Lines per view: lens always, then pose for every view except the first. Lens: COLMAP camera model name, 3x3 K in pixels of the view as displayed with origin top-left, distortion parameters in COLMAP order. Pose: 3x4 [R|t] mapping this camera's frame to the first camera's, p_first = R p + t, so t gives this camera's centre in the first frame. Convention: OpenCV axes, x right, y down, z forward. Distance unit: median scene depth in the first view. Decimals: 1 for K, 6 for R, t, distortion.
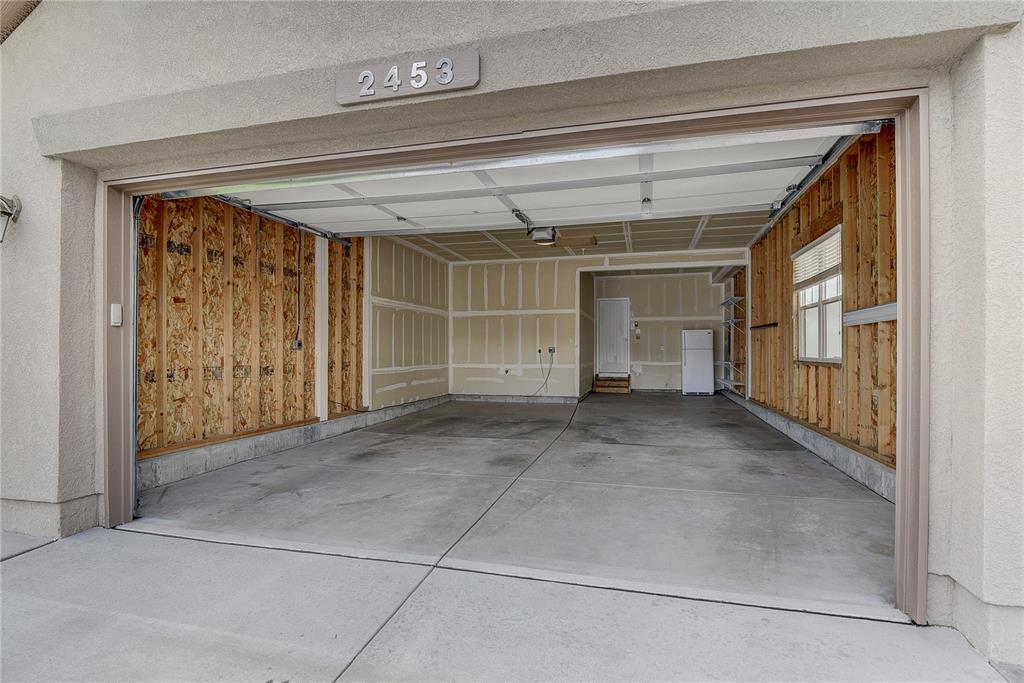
lens RADIAL K [[496.0, 0, 513.0], [0, 496.0, 329.8], [0, 0, 1]] dist [-0.006300, -0.001894]
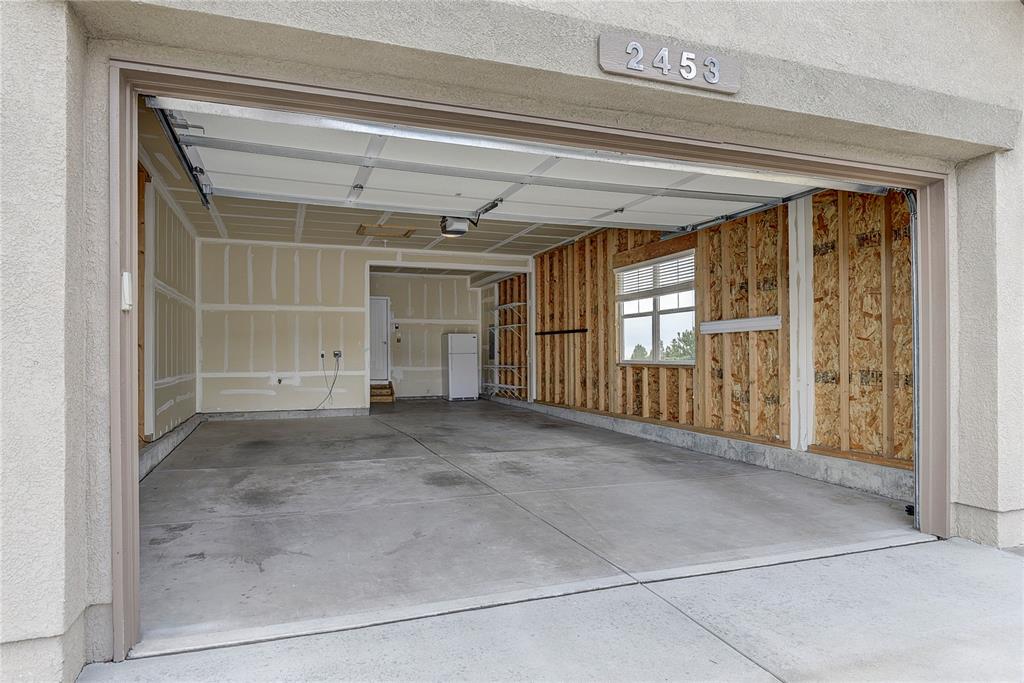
lens RADIAL K [[546.7, 0, 512.3], [0, 546.7, 329.7], [0, 0, 1]] dist [-0.006049, -0.001068]
pose [[0.845254, 0.023461, 0.533850, -0.577719], [-0.020621, 0.999724, -0.011284, 0.009292], [-0.533967, -0.001471, 0.845504, 0.159917]]
